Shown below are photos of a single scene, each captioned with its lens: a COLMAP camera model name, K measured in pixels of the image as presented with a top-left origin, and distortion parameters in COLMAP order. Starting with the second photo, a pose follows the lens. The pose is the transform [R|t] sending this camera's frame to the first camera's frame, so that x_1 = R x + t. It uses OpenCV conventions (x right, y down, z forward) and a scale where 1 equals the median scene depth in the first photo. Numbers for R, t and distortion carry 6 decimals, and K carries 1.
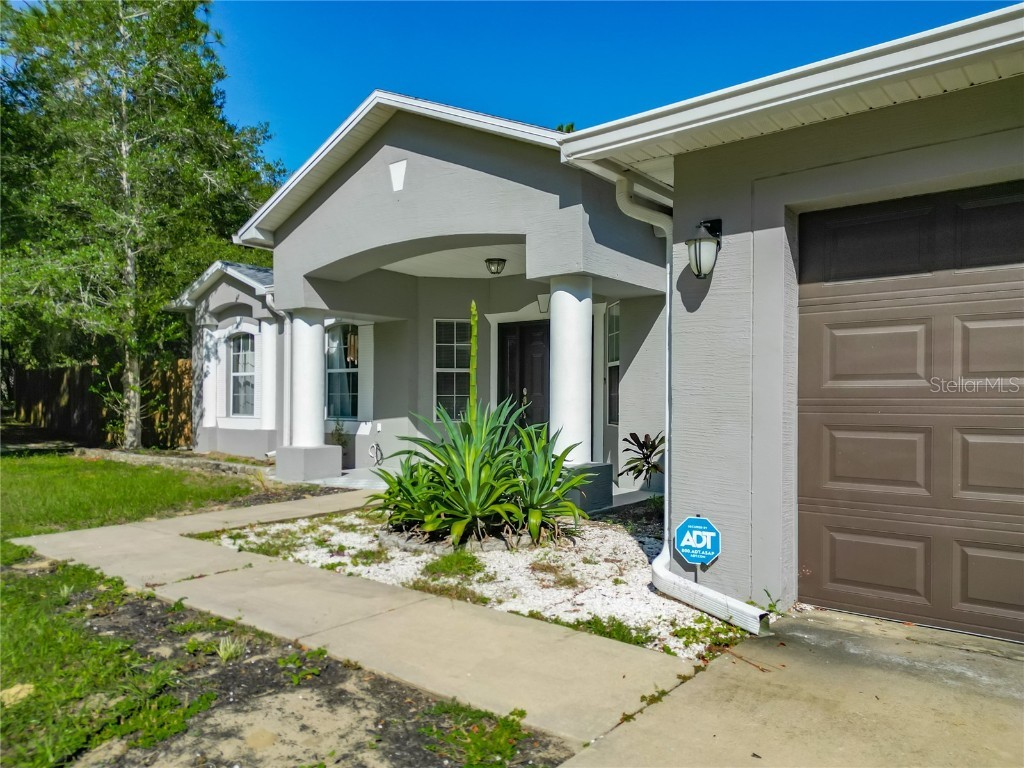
lens RADIAL K [[735.3, 0, 511.3], [0, 735.3, 397.9], [0, 0, 1]] dist [0.059208, -0.002017]
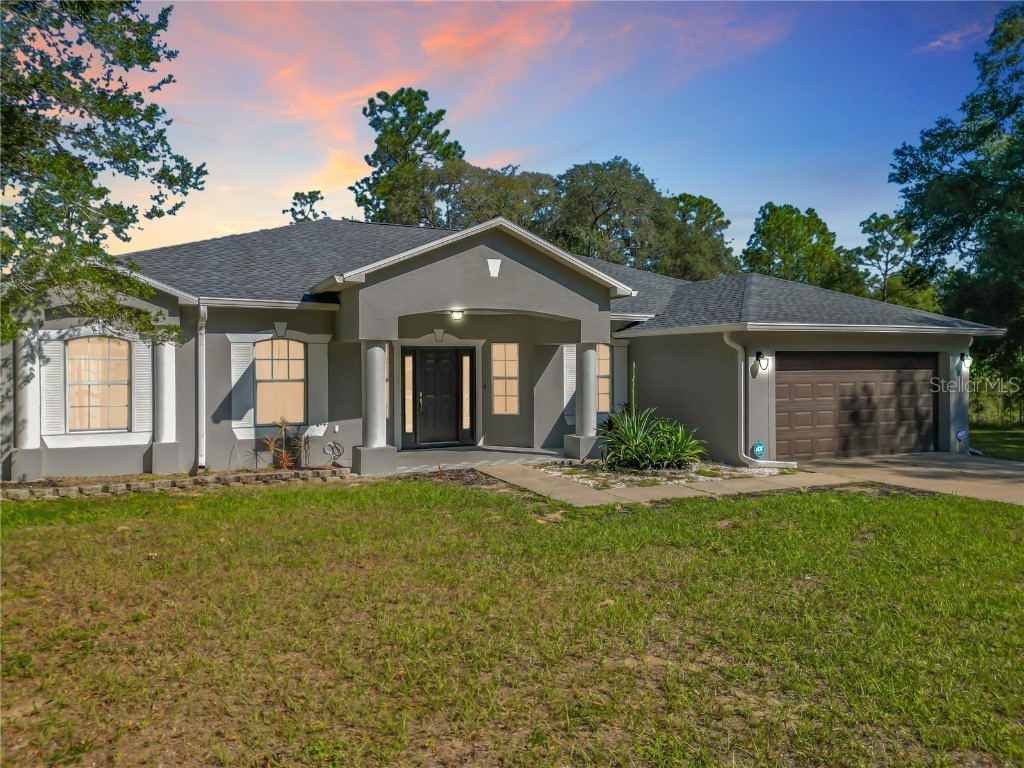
lens RADIAL K [[720.6, 0, 516.6], [0, 720.6, 365.2], [0, 0, 1]] dist [0.056647, -0.039578]
pose [[0.423107, -0.009241, 0.906033, -1.715436], [-0.002815, 0.999930, 0.011513, -0.119861], [-0.906075, -0.007422, 0.423051, 0.332121]]
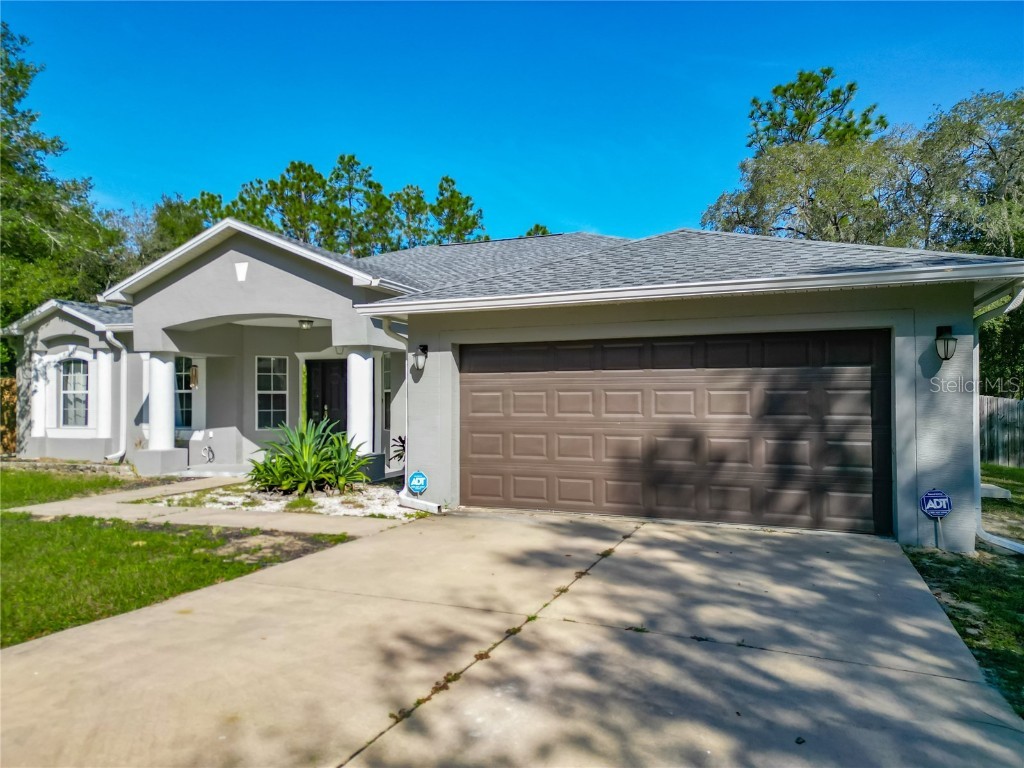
lens RADIAL K [[707.3, 0, 537.8], [0, 707.3, 393.5], [0, 0, 1]] dist [0.092983, -0.039277]
pose [[0.944695, -0.001090, 0.327947, -0.069434], [0.002900, 0.999983, -0.005030, -0.040785], [-0.327936, 0.005703, 0.944683, -0.686646]]
